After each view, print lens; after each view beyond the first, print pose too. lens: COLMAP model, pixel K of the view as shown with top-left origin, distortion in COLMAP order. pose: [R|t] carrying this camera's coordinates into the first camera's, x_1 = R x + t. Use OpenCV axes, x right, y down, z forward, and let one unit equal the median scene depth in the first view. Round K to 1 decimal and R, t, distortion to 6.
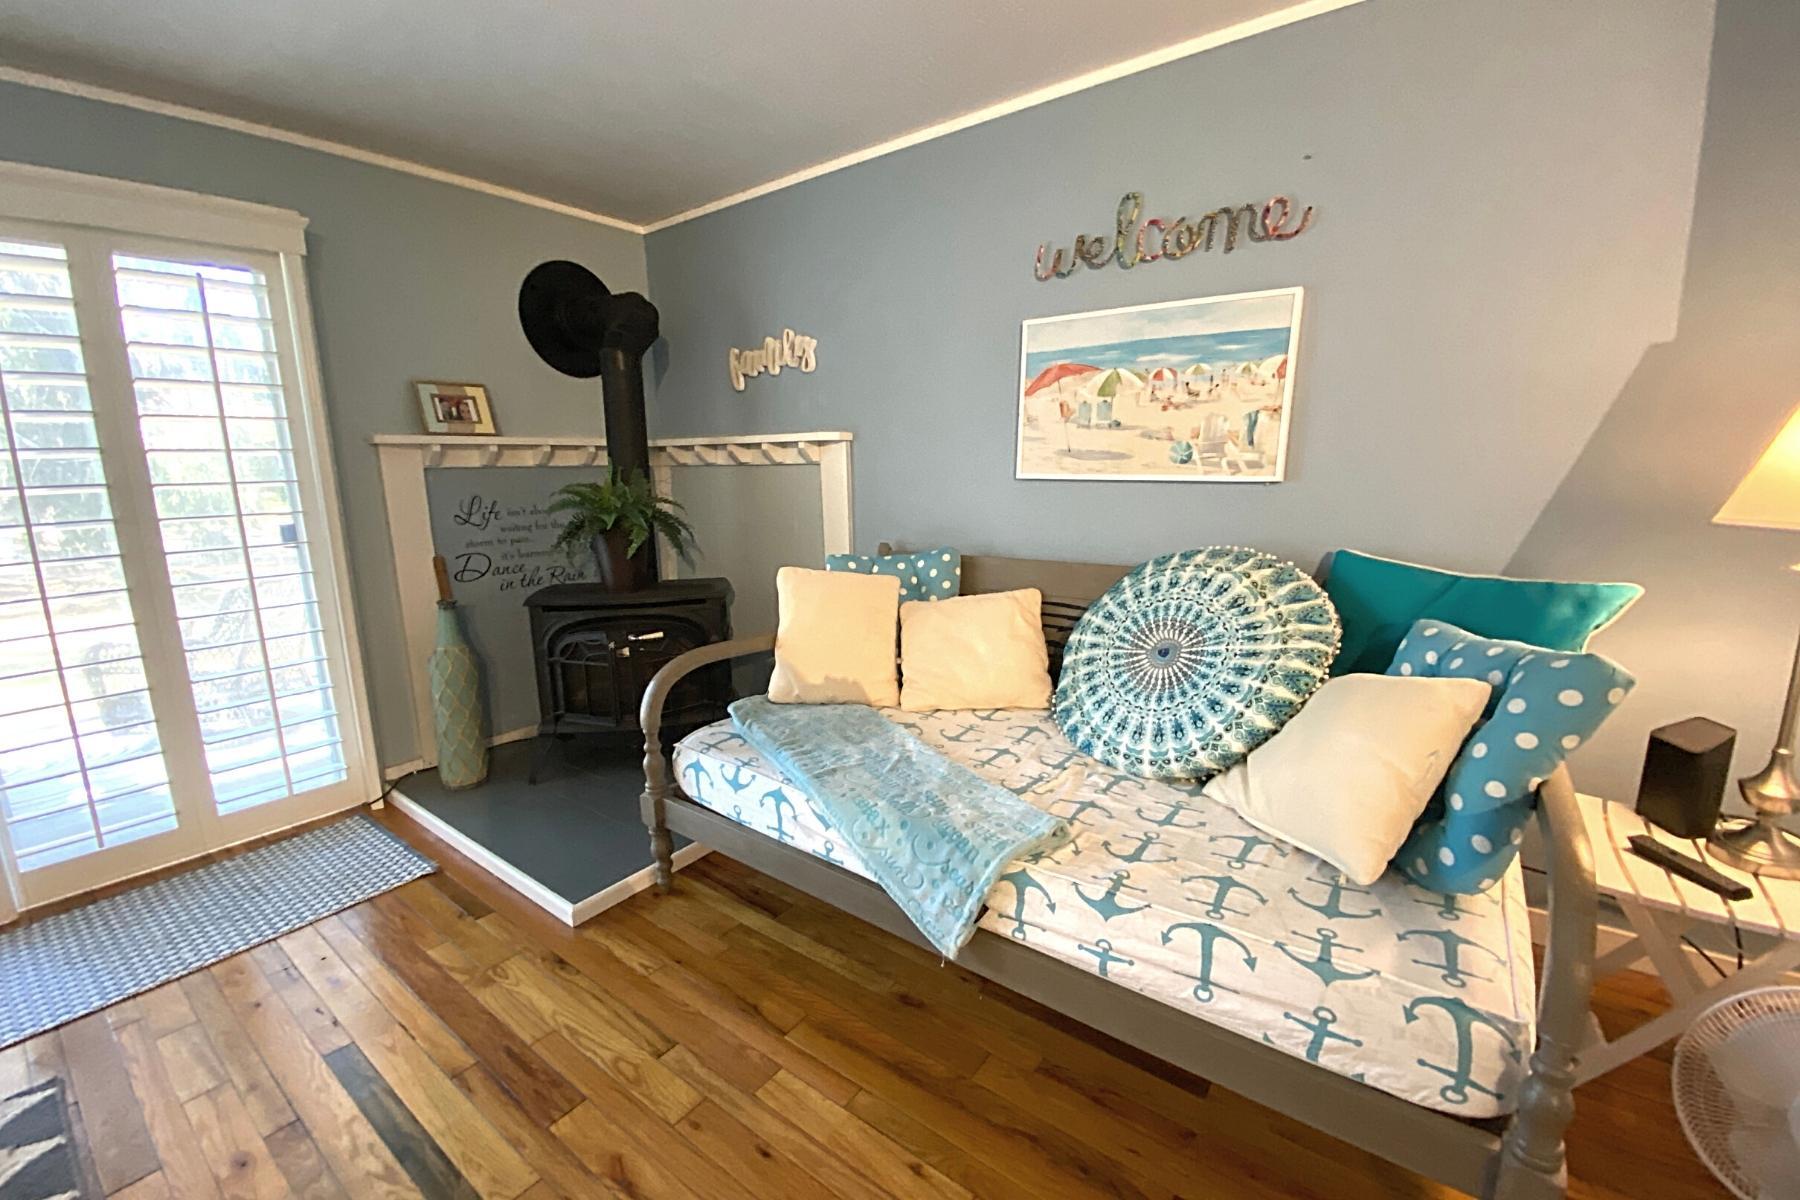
lens RADIAL K [[714.6, 0, 900.0], [0, 714.6, 600.0], [0, 0, 1]] dist [0.030552, -0.000166]
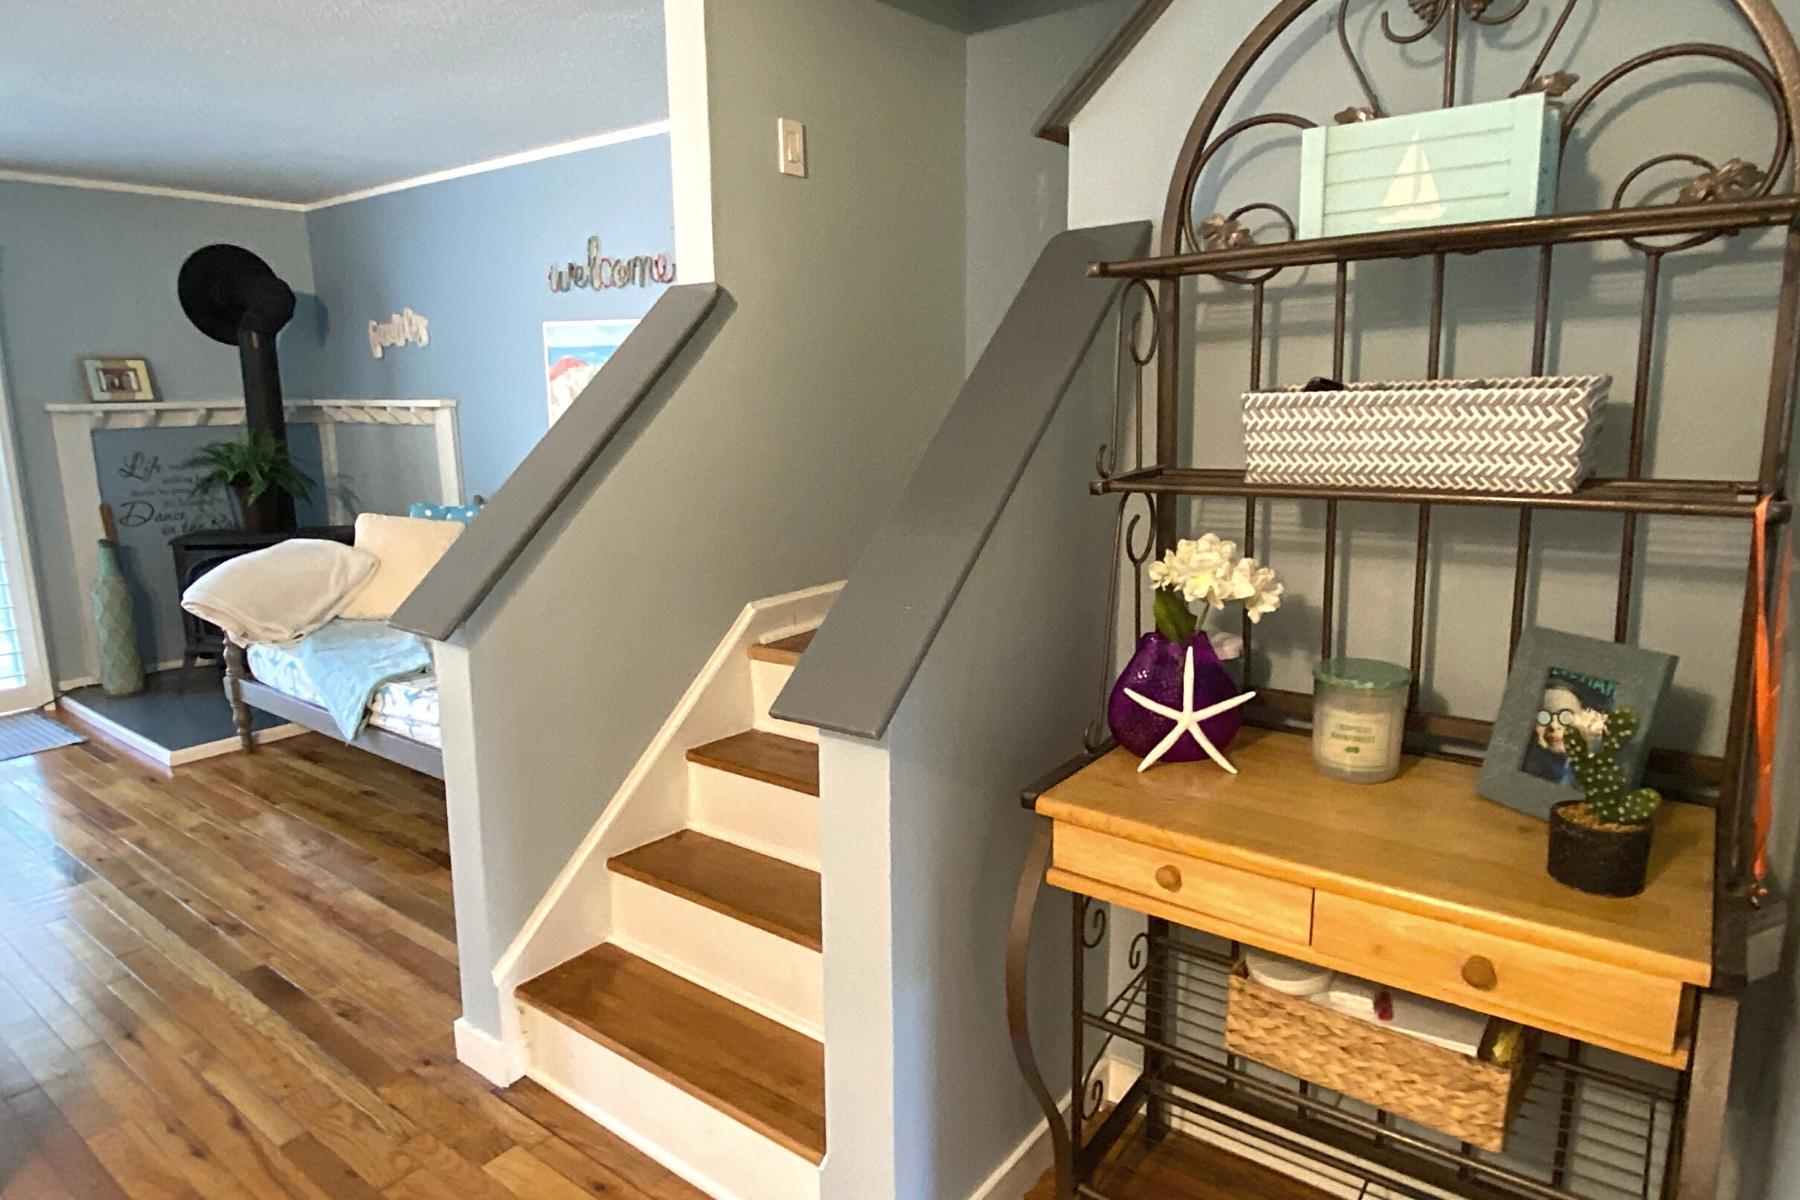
lens RADIAL K [[1056.3, 0, 900.0], [0, 1056.3, 600.0], [0, 0, 1]] dist [0.003468, 0.002146]
pose [[0.999897, 0.010742, -0.009470, 0.701633], [-0.010629, 0.999873, 0.011845, 0.064408], [0.009596, -0.011744, 0.999885, -0.742227]]
